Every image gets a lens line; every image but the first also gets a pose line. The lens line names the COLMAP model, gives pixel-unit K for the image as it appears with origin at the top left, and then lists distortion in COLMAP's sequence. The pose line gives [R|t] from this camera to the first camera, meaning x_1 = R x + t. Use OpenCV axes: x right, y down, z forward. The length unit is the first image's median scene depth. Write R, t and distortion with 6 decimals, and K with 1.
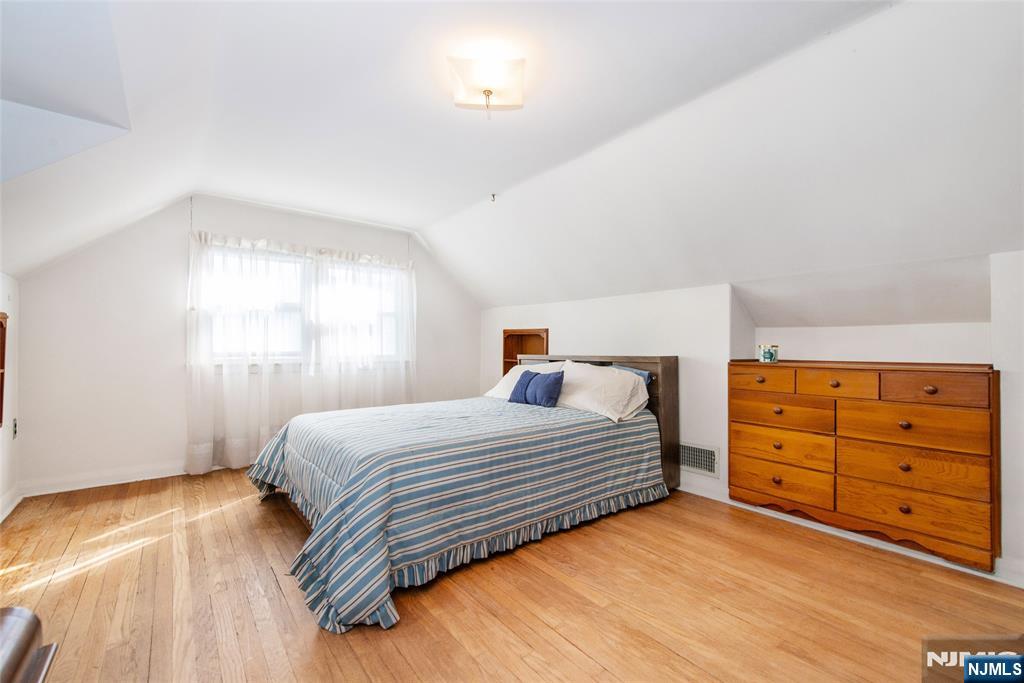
lens RADIAL K [[425.0, 0, 512.0], [0, 425.0, 341.5], [0, 0, 1]] dist [0.009369, -0.000056]
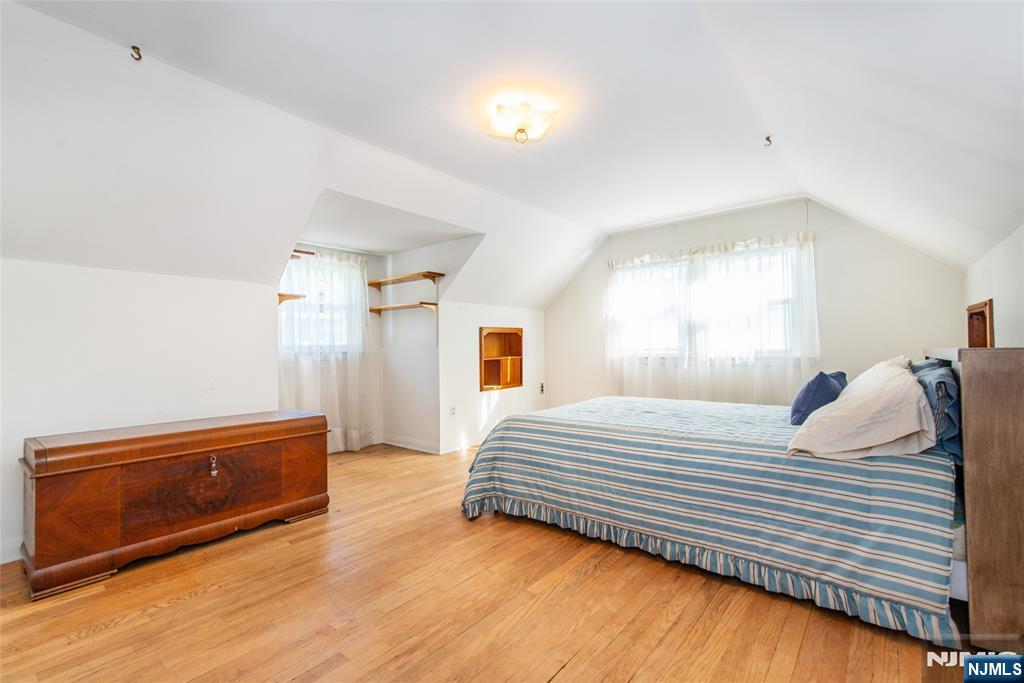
lens RADIAL K [[454.0, 0, 512.0], [0, 454.0, 341.5], [0, 0, 1]] dist [-0.000095, -0.000159]
pose [[0.215702, -0.020946, -0.976234, 0.797669], [0.025446, 0.999551, -0.015824, 0.025695], [0.976128, -0.021428, 0.216139, 0.461512]]
